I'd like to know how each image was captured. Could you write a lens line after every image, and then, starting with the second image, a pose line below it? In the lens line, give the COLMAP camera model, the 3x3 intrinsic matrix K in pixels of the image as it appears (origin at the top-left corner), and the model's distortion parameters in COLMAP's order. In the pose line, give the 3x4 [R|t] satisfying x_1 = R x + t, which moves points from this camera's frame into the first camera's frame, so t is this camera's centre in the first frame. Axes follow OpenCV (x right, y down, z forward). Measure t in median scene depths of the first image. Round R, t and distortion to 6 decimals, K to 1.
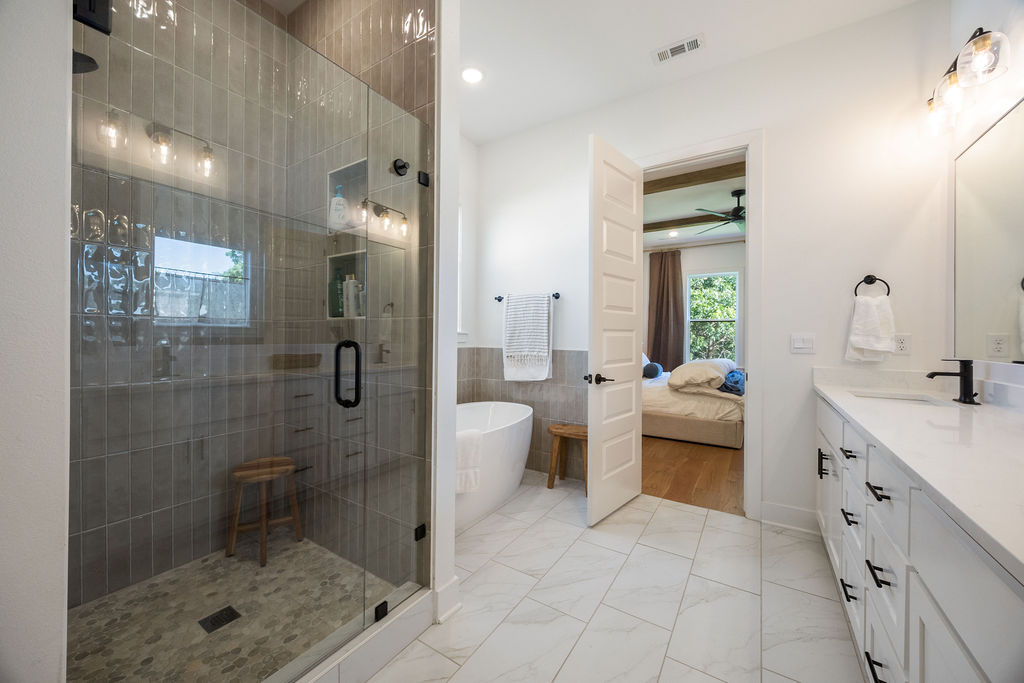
lens RADIAL K [[389.4, 0, 505.9], [0, 389.4, 343.1], [0, 0, 1]] dist [-0.002144, 0.000214]
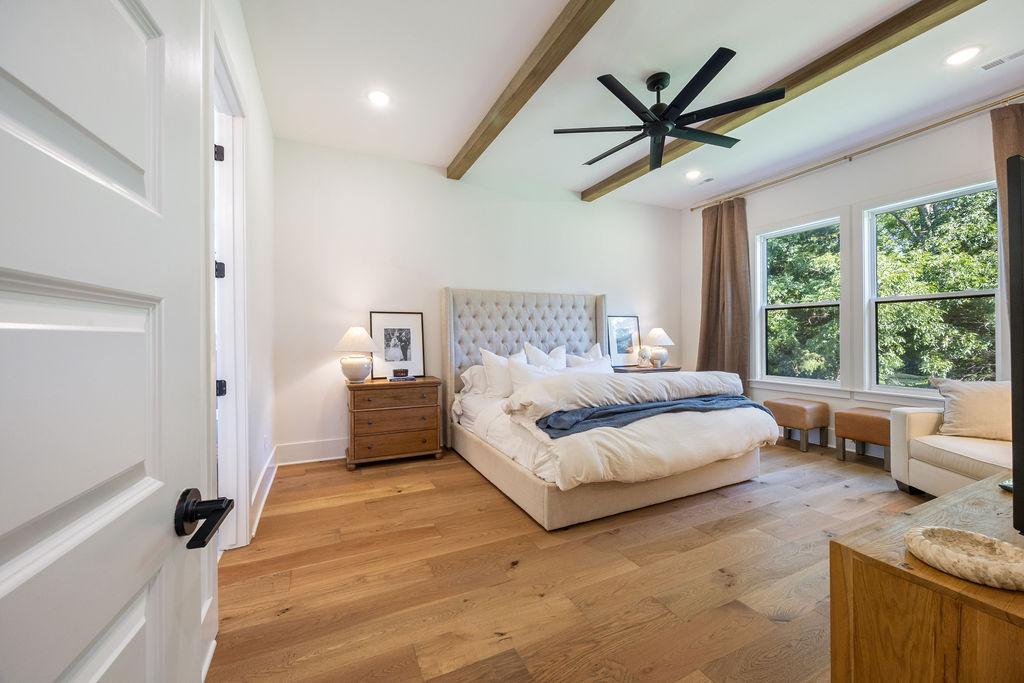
lens RADIAL K [[389.4, 0, 505.9], [0, 389.4, 343.1], [0, 0, 1]] dist [-0.002144, 0.000214]
pose [[0.847079, -0.001245, -0.531465, 1.153403], [0.002945, 0.999993, 0.002352, -0.009360], [0.531458, -0.003557, 0.847077, 0.648527]]
